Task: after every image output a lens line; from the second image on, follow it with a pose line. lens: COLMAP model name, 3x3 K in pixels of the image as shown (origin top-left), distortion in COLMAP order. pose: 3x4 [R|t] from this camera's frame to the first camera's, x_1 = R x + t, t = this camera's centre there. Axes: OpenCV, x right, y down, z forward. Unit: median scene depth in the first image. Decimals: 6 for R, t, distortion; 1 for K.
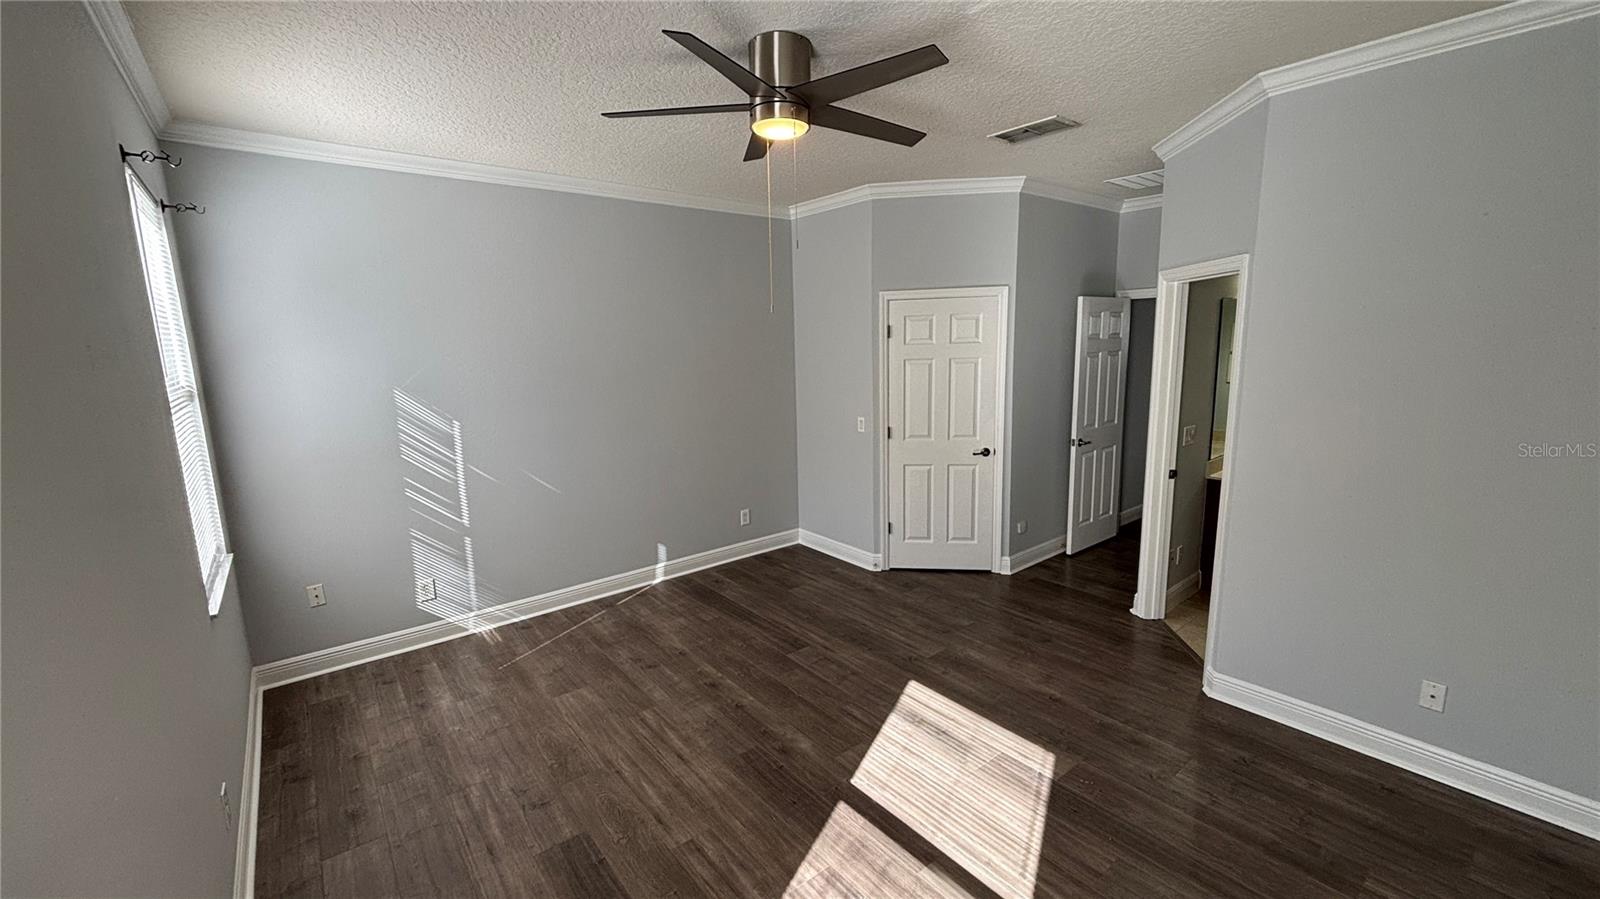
lens RADIAL K [[641.8, 0, 798.4], [0, 641.8, 449.0], [0, 0, 1]] dist [0.003150, -0.000691]
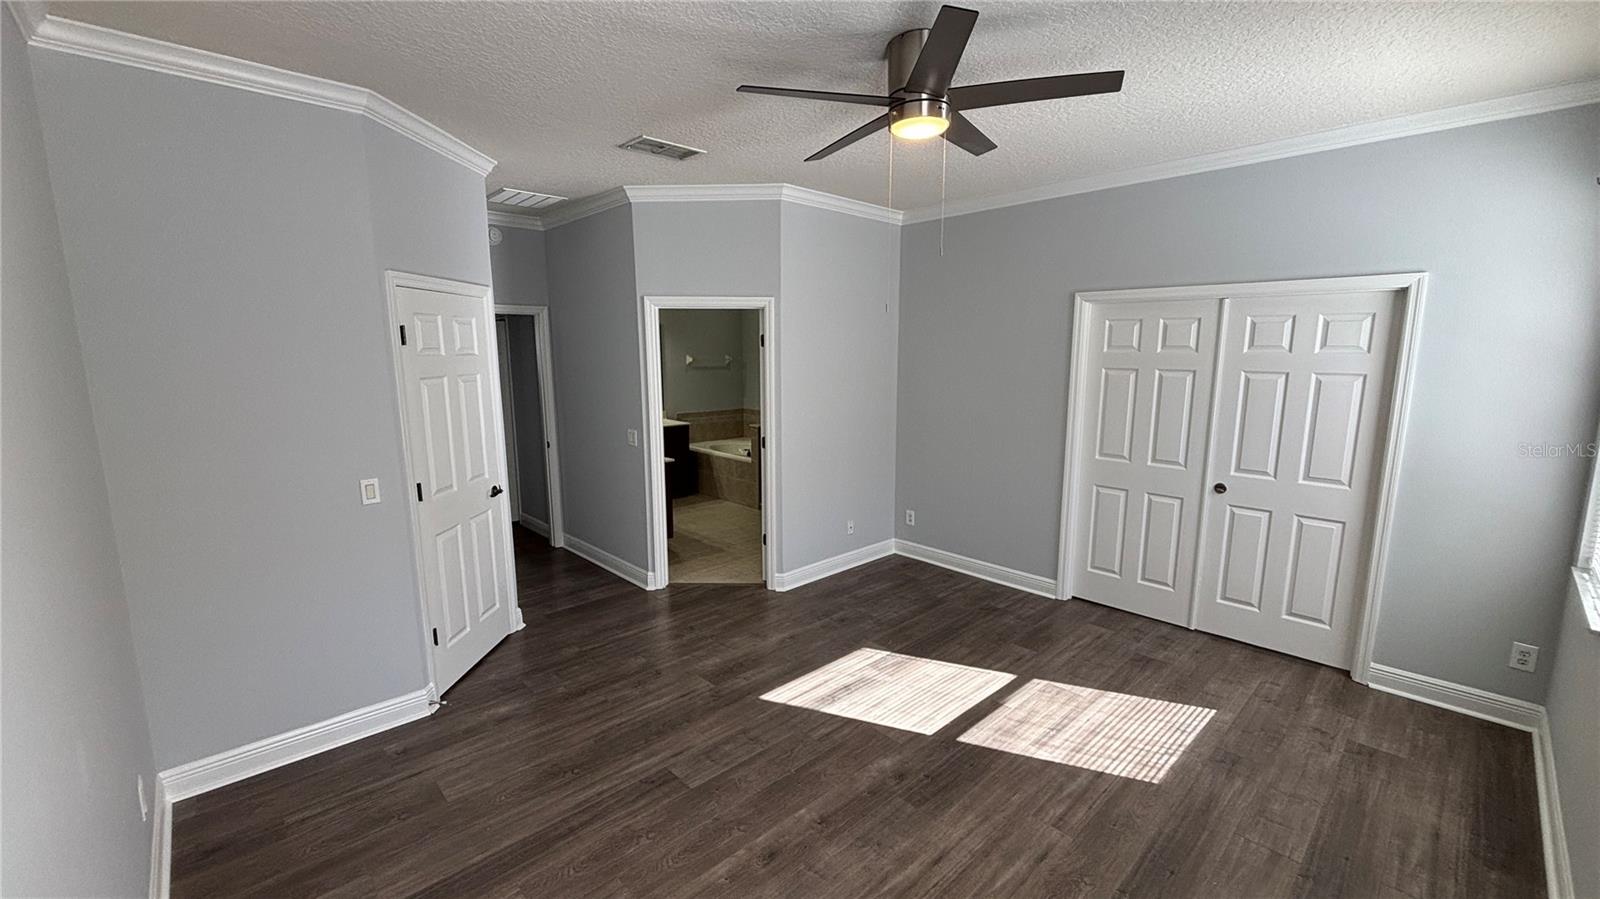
lens RADIAL K [[641.8, 0, 798.4], [0, 641.8, 449.0], [0, 0, 1]] dist [0.003150, -0.000691]
pose [[-0.071965, -0.135977, 0.988095, -0.691252], [0.174110, 0.973740, 0.146682, -0.130058], [-0.982093, 0.182593, -0.046401, 0.862863]]
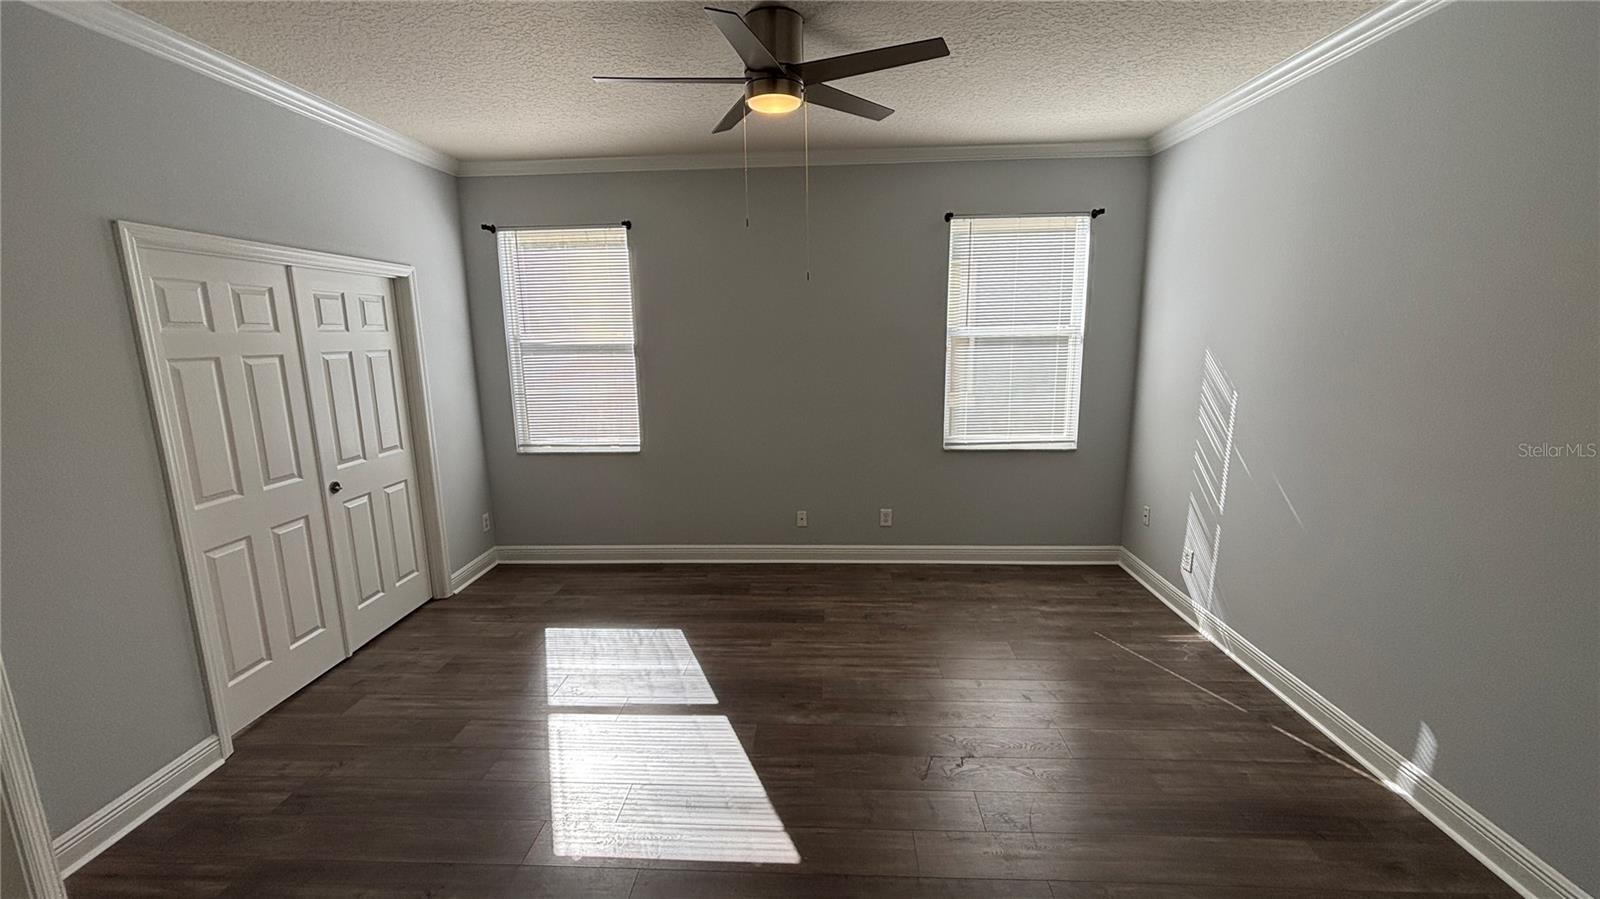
lens RADIAL K [[657.5, 0, 792.5], [0, 657.5, 446.3], [0, 0, 1]] dist [0.001126, -0.000102]
pose [[-0.671586, 0.164465, -0.722442, 0.536636], [-0.093506, 0.948444, 0.302838, -0.195961], [0.735002, 0.270935, -0.621583, 1.203888]]
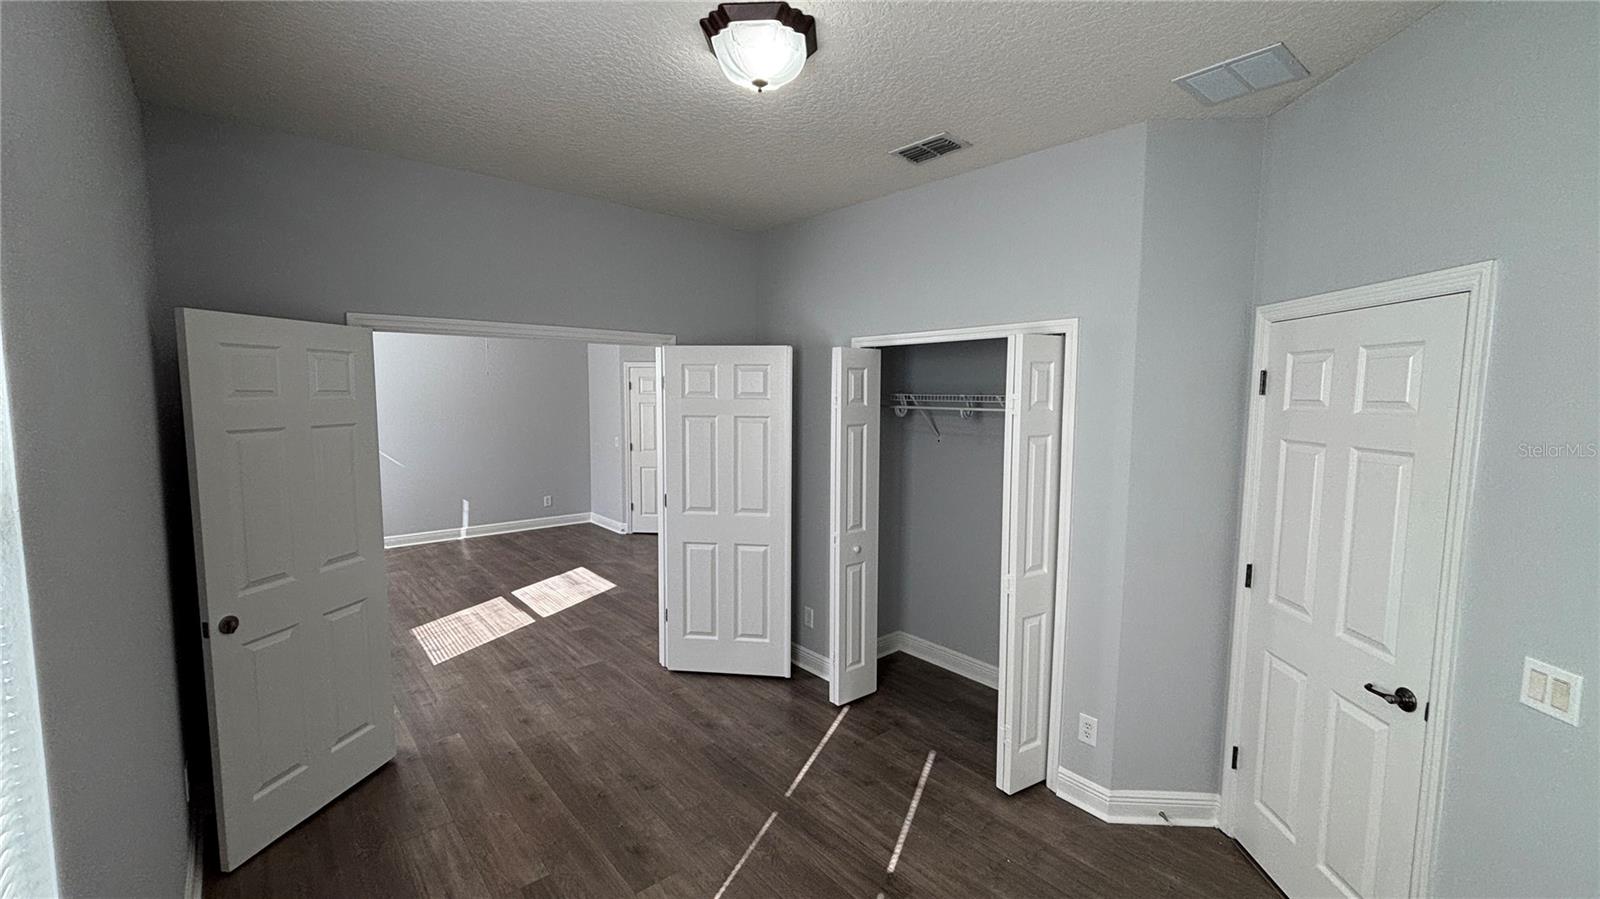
lens RADIAL K [[641.8, 0, 798.4], [0, 641.8, 449.0], [0, 0, 1]] dist [0.003150, -0.000691]
pose [[0.998874, 0.024380, 0.040705, 0.671858], [-0.021049, 0.996545, -0.080340, 0.136359], [-0.042523, 0.079393, 0.995936, -0.862821]]
